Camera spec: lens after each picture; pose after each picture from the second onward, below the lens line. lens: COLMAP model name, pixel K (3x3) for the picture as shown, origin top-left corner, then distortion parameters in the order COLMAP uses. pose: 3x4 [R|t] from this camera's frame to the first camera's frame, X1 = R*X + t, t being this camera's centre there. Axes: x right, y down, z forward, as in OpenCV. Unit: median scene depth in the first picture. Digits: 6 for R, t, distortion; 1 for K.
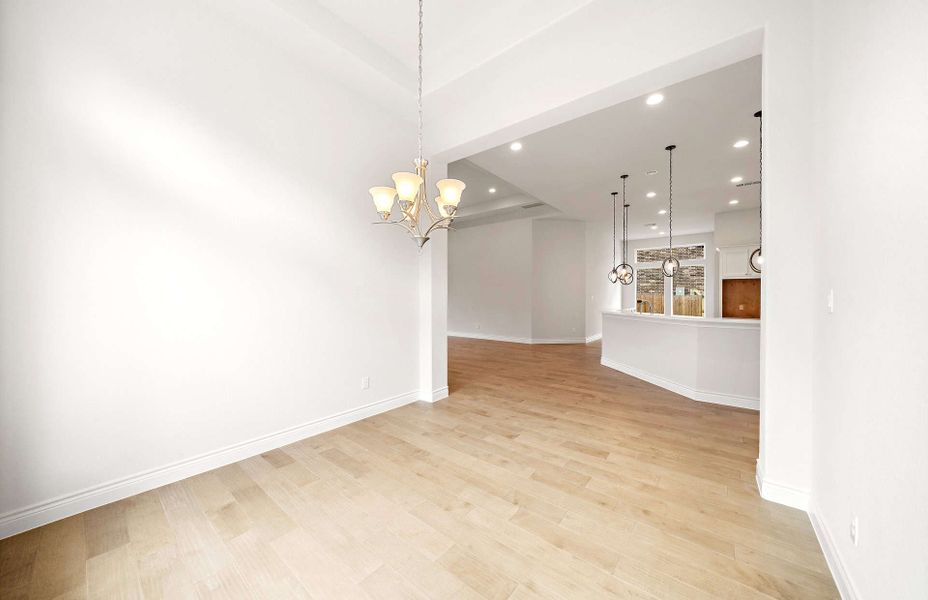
lens RADIAL K [[324.0, 0, 464.5], [0, 324.0, 298.9], [0, 0, 1]] dist [-0.002111, -0.000008]
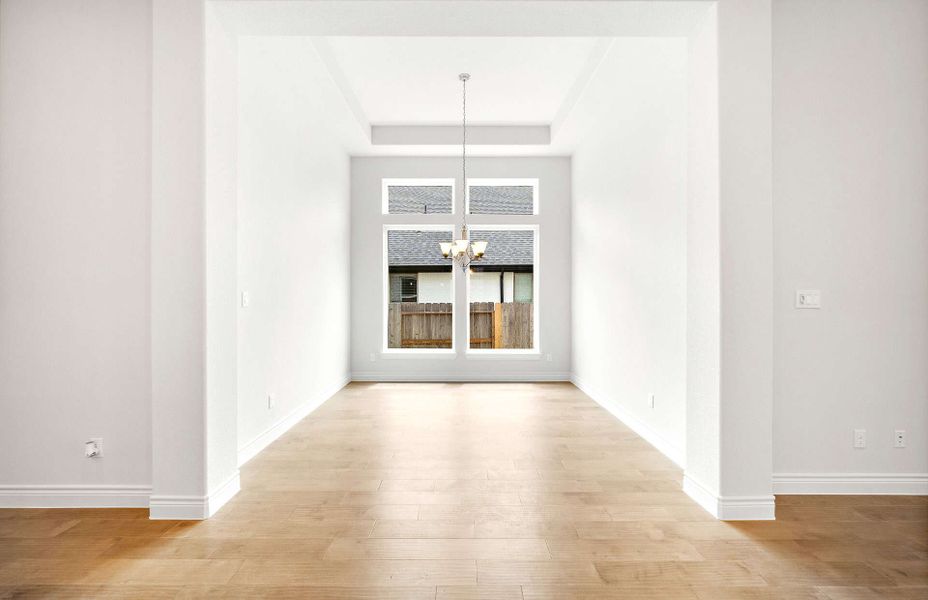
lens RADIAL K [[364.1, 0, 467.4], [0, 364.1, 298.7], [0, 0, 1]] dist [-0.000606, 0.000169]
pose [[-0.763979, -0.000842, -0.645240, 0.816022], [-0.004395, 0.999983, 0.003898, -0.003056], [0.645226, 0.005814, -0.763970, 1.737772]]
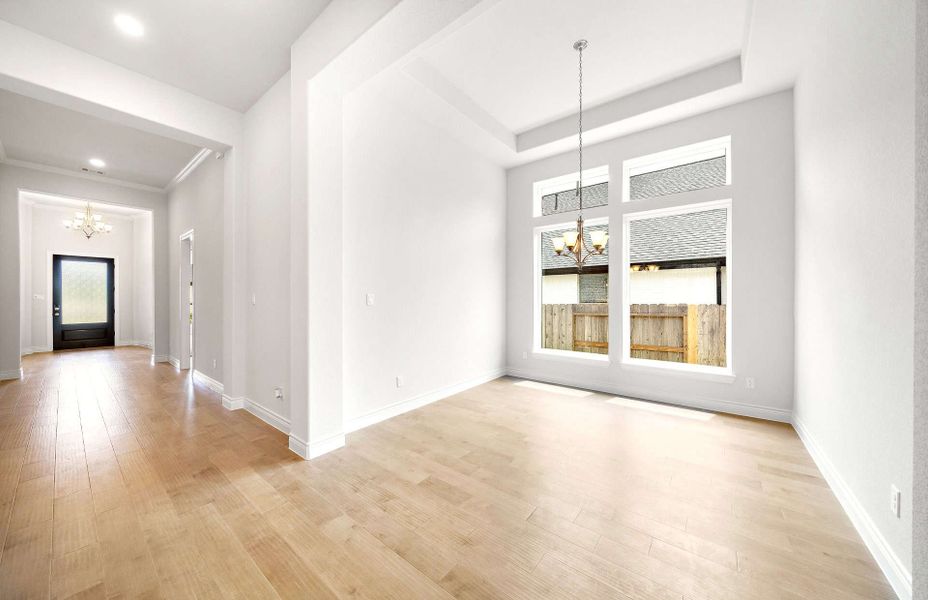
lens RADIAL K [[324.0, 0, 464.5], [0, 324.0, 298.9], [0, 0, 1]] dist [-0.002111, -0.000008]
pose [[-0.999858, -0.002671, -0.016613, 0.325463], [-0.002768, 0.999979, 0.005783, -0.004644], [0.016597, 0.005828, -0.999845, 1.738321]]
